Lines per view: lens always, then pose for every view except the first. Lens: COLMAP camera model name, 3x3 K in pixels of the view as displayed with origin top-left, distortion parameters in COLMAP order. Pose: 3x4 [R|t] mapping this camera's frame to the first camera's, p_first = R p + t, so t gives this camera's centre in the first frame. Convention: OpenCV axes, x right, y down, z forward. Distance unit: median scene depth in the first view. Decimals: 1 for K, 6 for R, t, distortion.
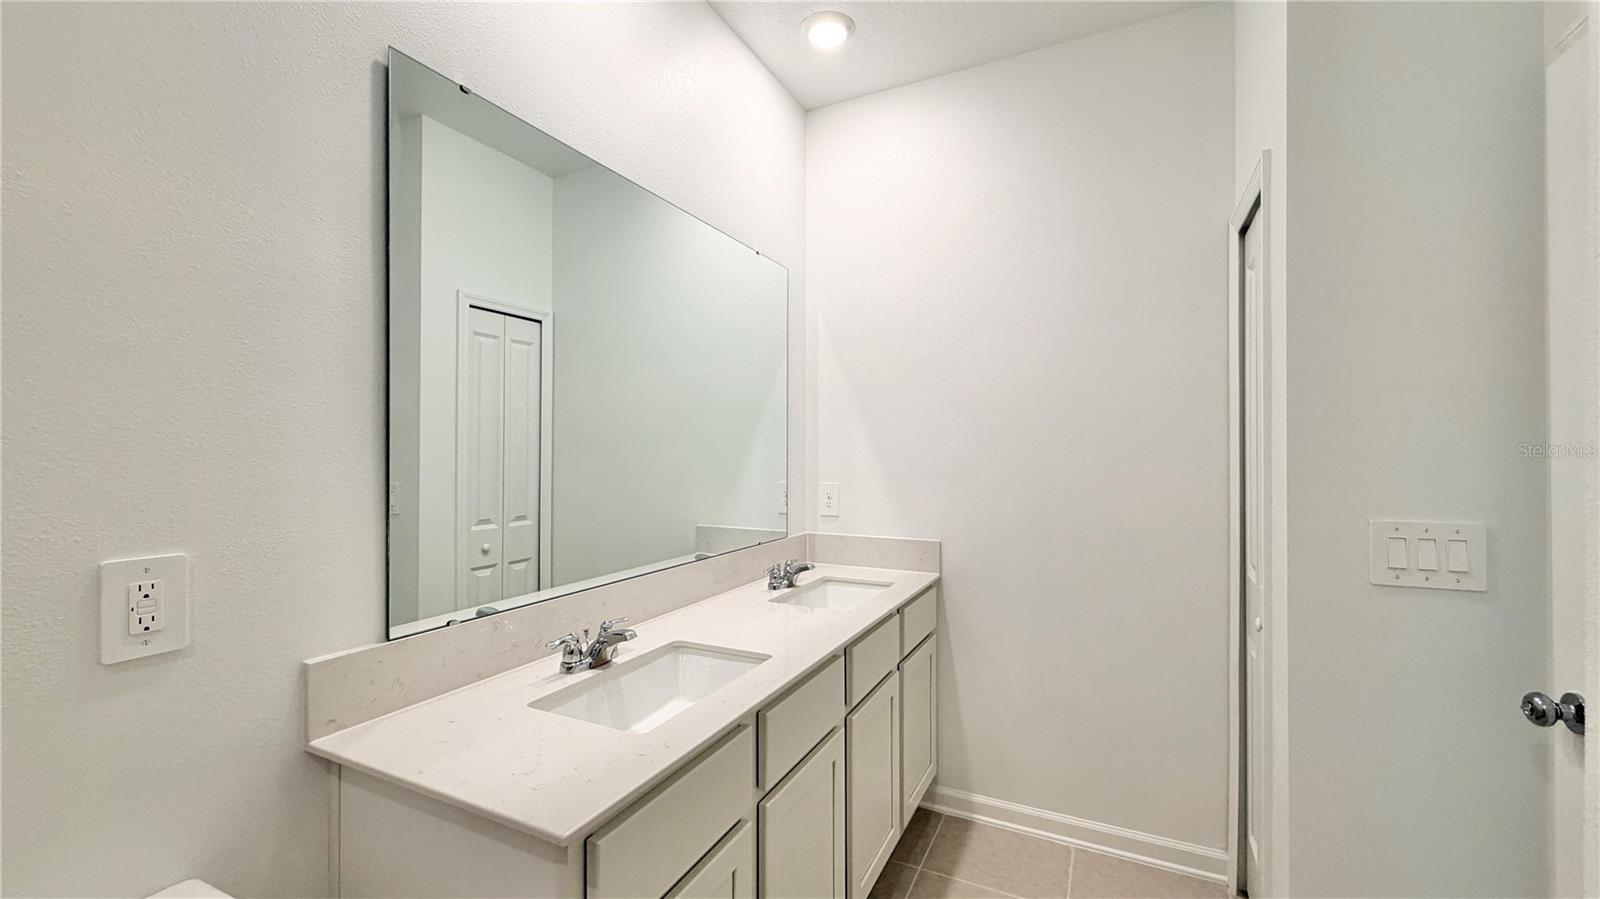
lens RADIAL K [[642.2, 0, 797.7], [0, 642.2, 448.3], [0, 0, 1]] dist [-0.000668, 0.000986]
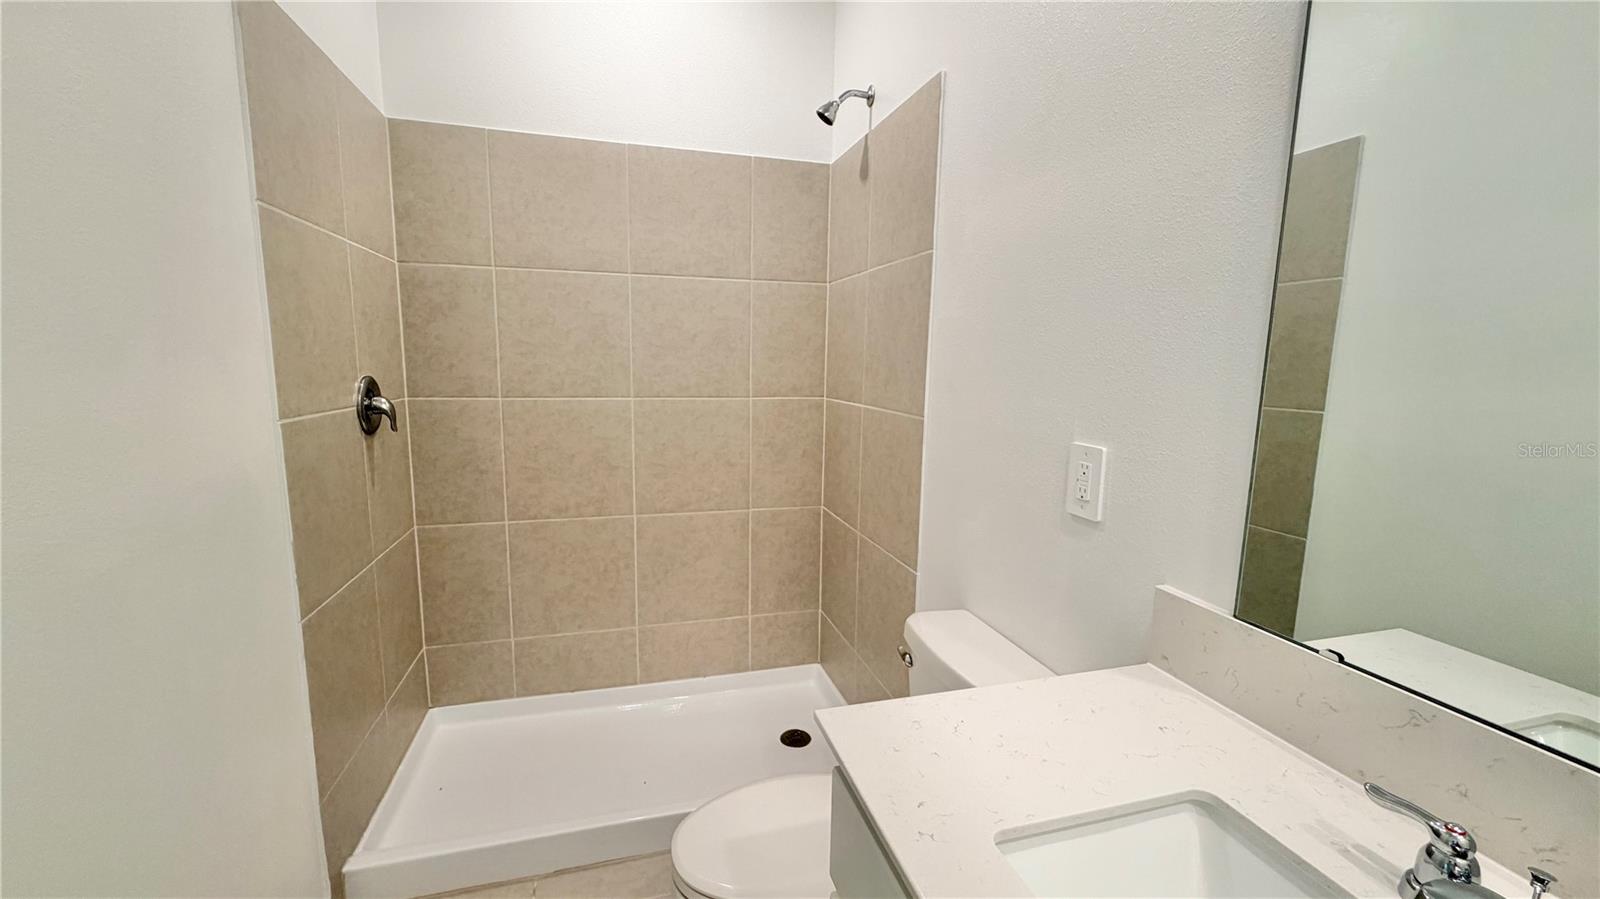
lens RADIAL K [[642.2, 0, 792.9], [0, 642.2, 453.0], [0, 0, 1]] dist [-0.000668, 0.000986]
pose [[-0.747666, 0.085613, -0.658534, 0.192928], [-0.013803, 0.989437, 0.144304, 0.000621], [0.663932, 0.116981, -0.738586, 0.913442]]
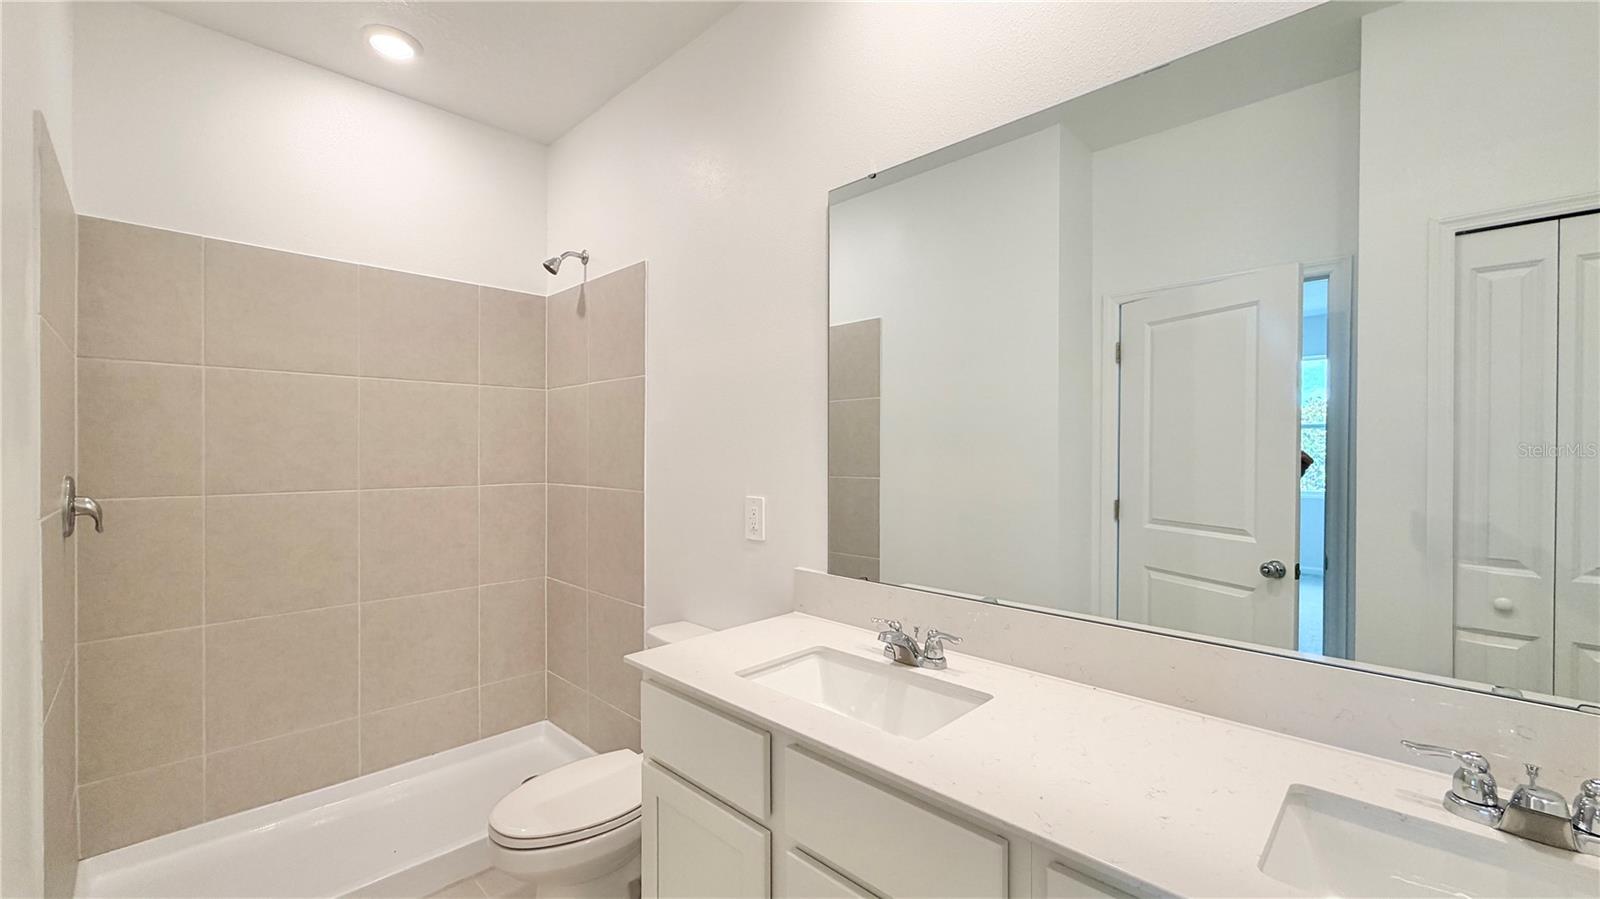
lens RADIAL K [[642.2, 0, 812.0], [0, 642.2, 456.2], [0, 0, 1]] dist [-0.000668, 0.000986]
pose [[-0.297590, 0.009583, -0.954646, 0.658515], [0.003350, 0.999954, 0.008994, 0.001055], [0.954688, -0.000521, -0.297609, 1.090426]]
